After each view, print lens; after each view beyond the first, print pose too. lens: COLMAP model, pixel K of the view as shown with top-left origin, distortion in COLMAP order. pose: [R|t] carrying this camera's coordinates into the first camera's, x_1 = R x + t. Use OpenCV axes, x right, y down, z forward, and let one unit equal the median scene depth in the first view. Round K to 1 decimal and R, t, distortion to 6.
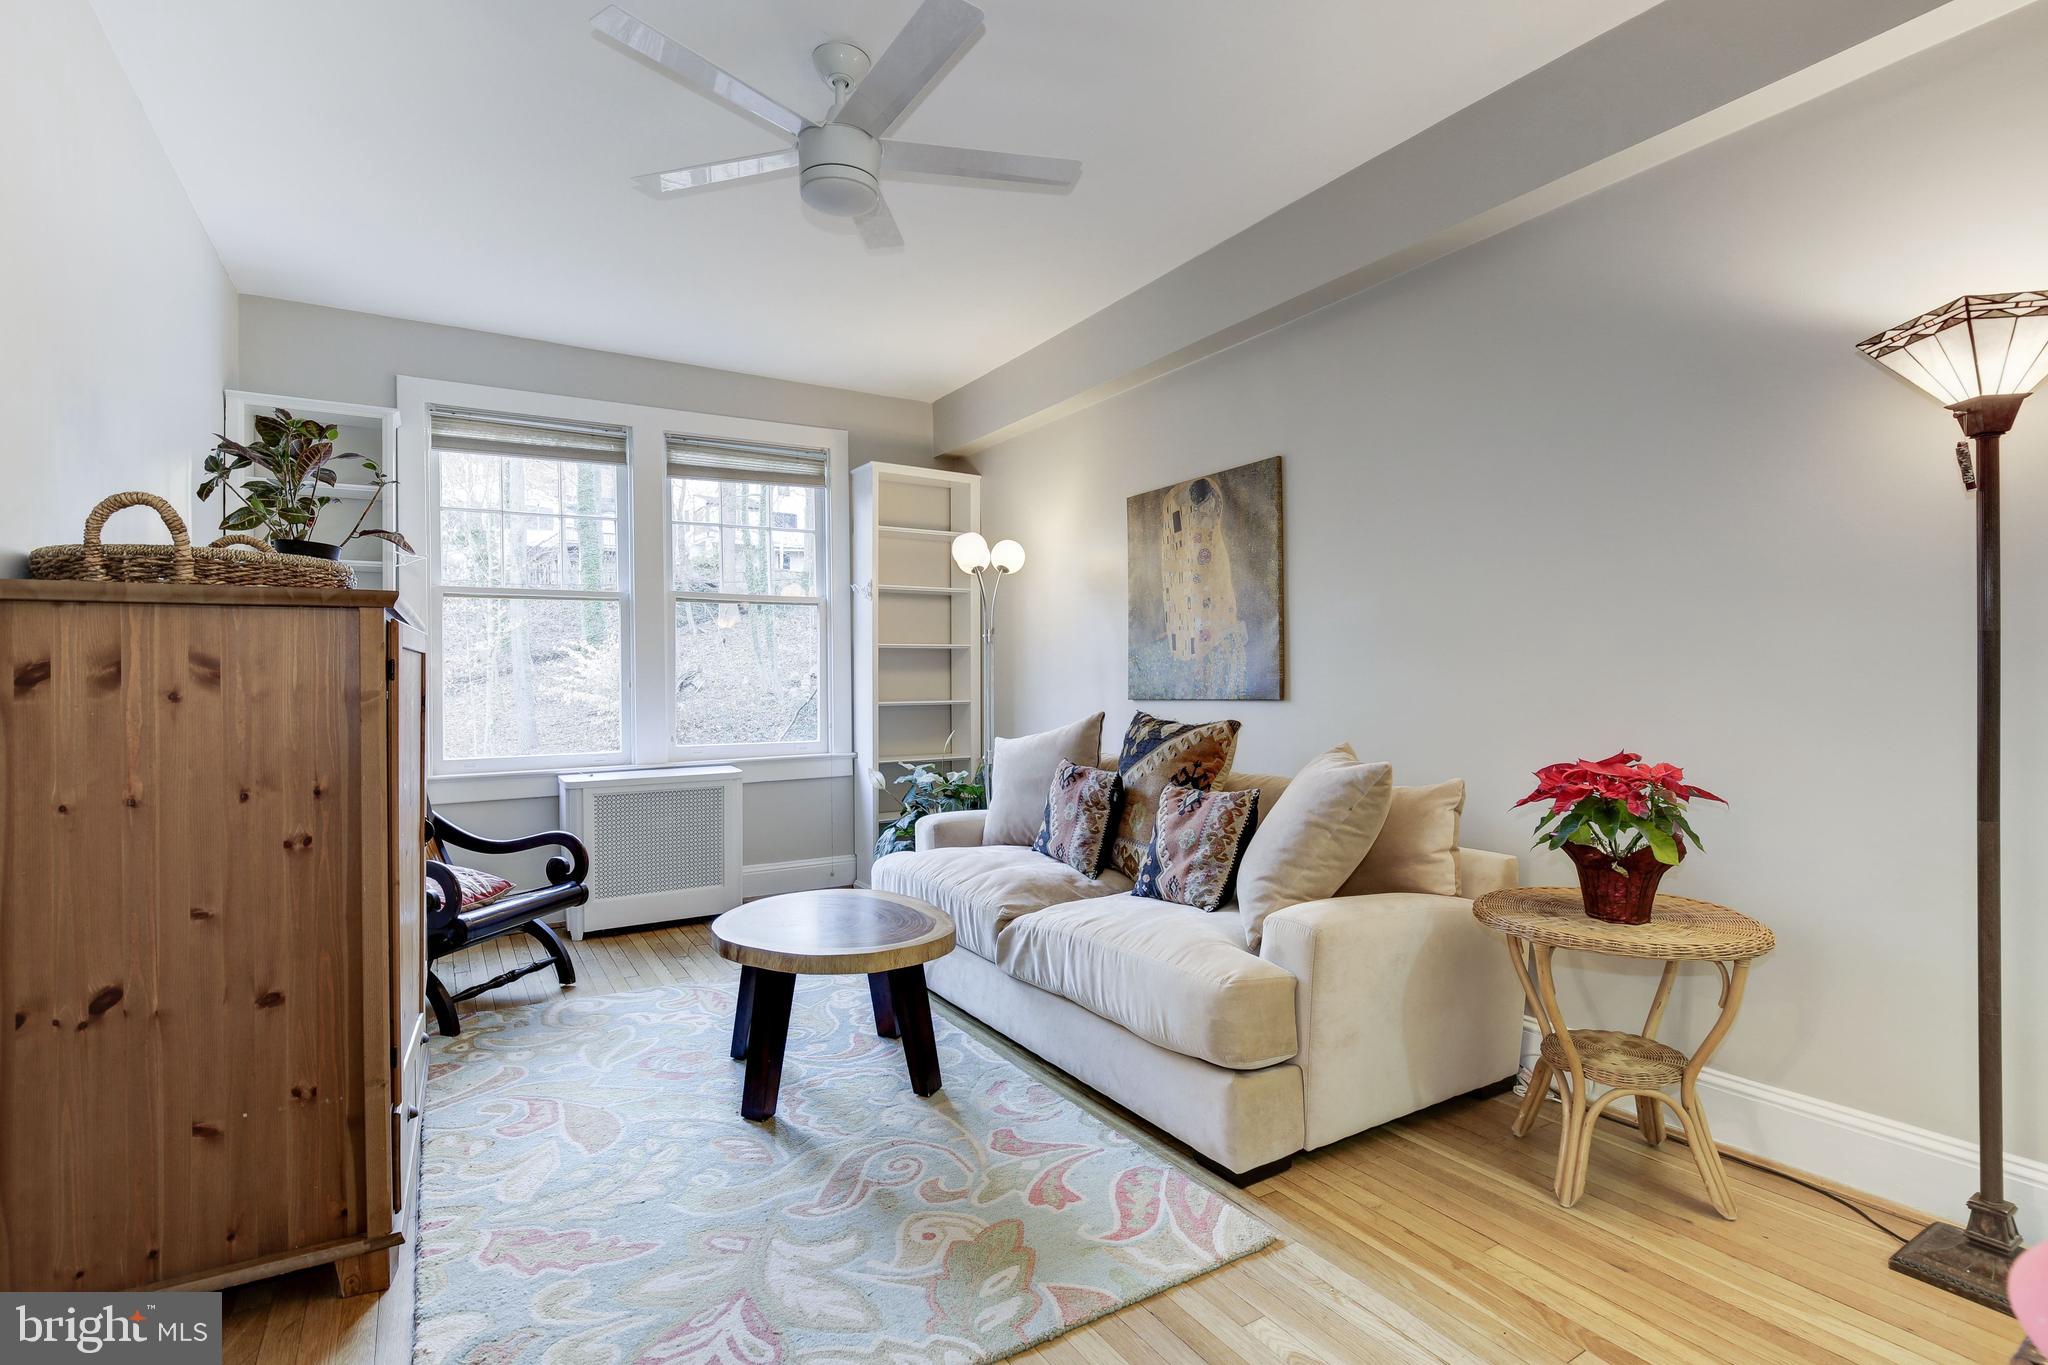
lens RADIAL K [[952.4, 0, 1044.4], [0, 952.4, 678.9], [0, 0, 1]] dist [-0.014201, 0.004279]
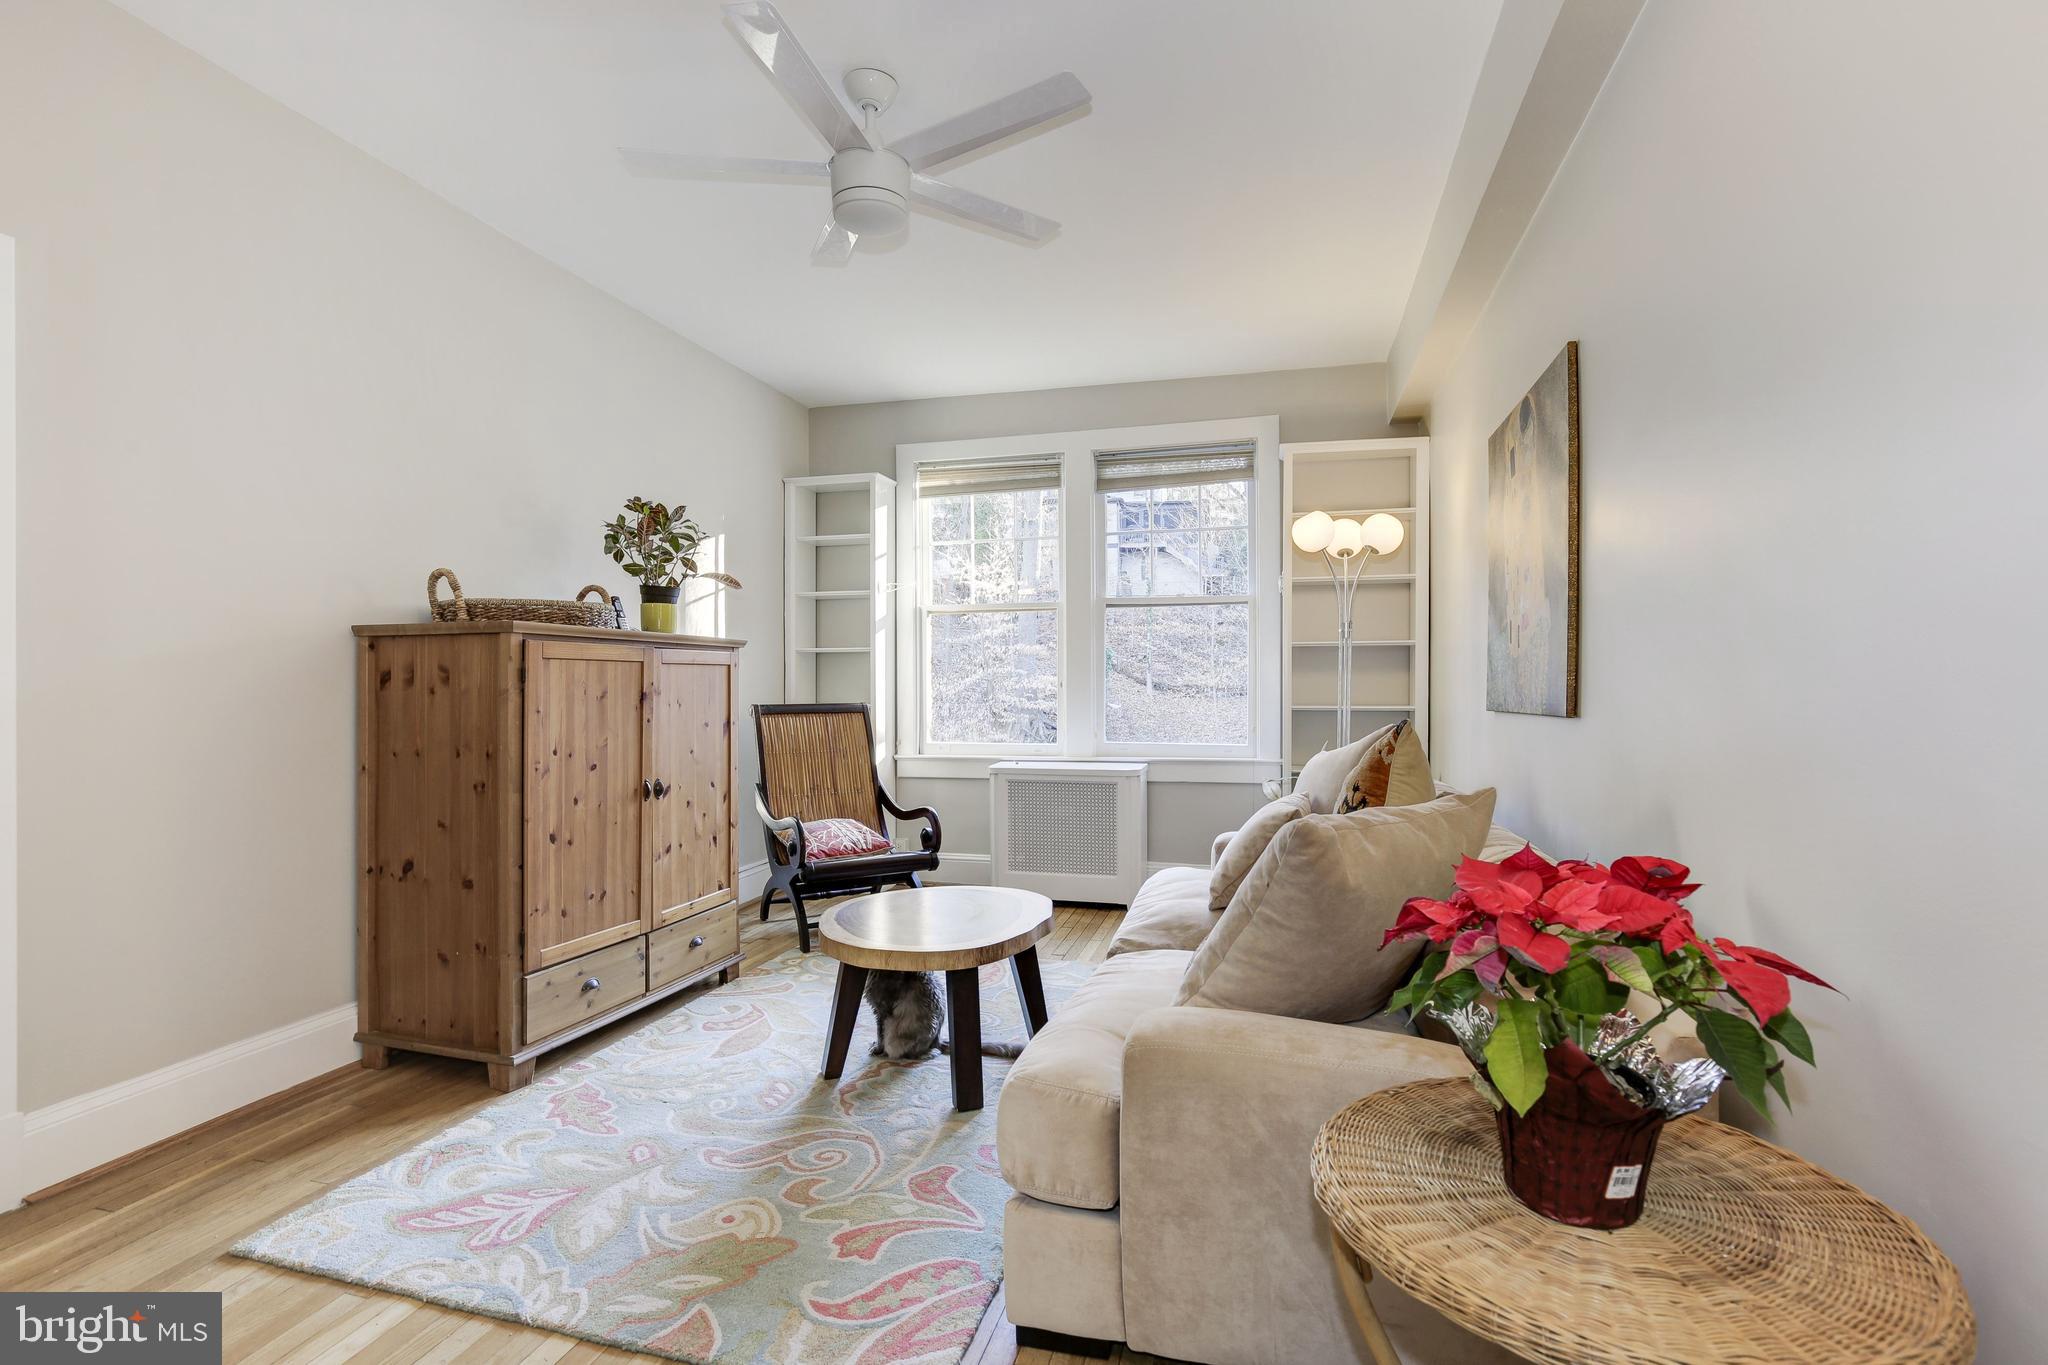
lens RADIAL K [[952.4, 0, 1085.9], [0, 952.4, 684.1], [0, 0, 1]] dist [-0.014201, 0.004279]
pose [[0.691935, 0.008584, -0.721909, 0.562512], [-0.003389, 0.999957, 0.008642, -0.006082], [0.721952, -0.003533, 0.691934, 0.356490]]
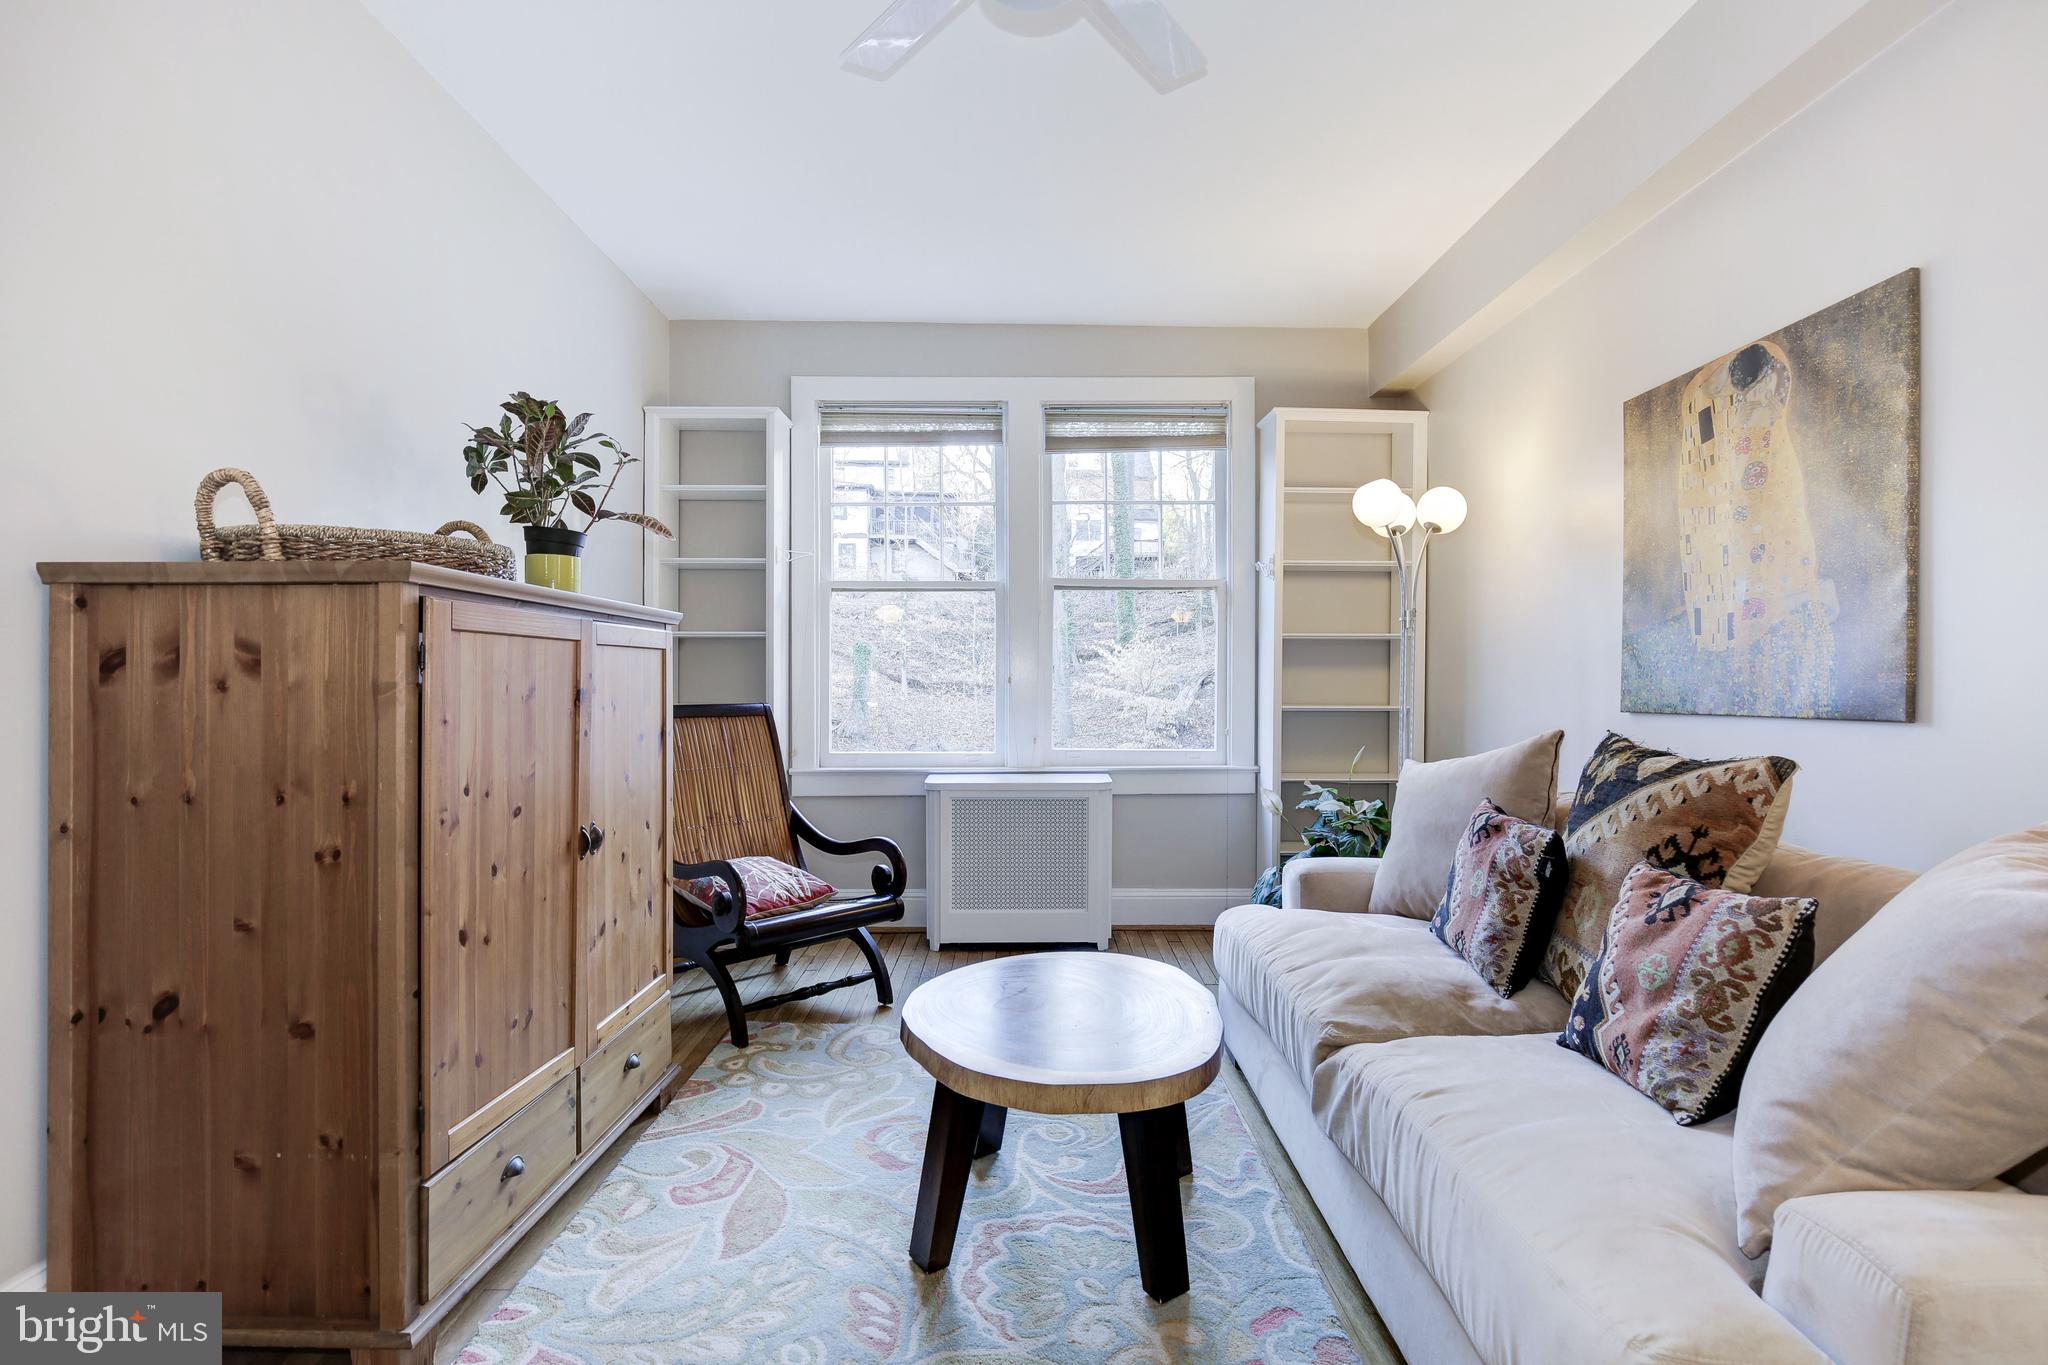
lens RADIAL K [[952.4, 0, 1055.3], [0, 952.4, 685.5], [0, 0, 1]] dist [-0.014201, 0.004279]
pose [[0.854893, 0.013987, -0.518615, 0.128395], [-0.009685, 0.999893, 0.011003, 0.000438], [0.518713, -0.004384, 0.854937, 0.334292]]
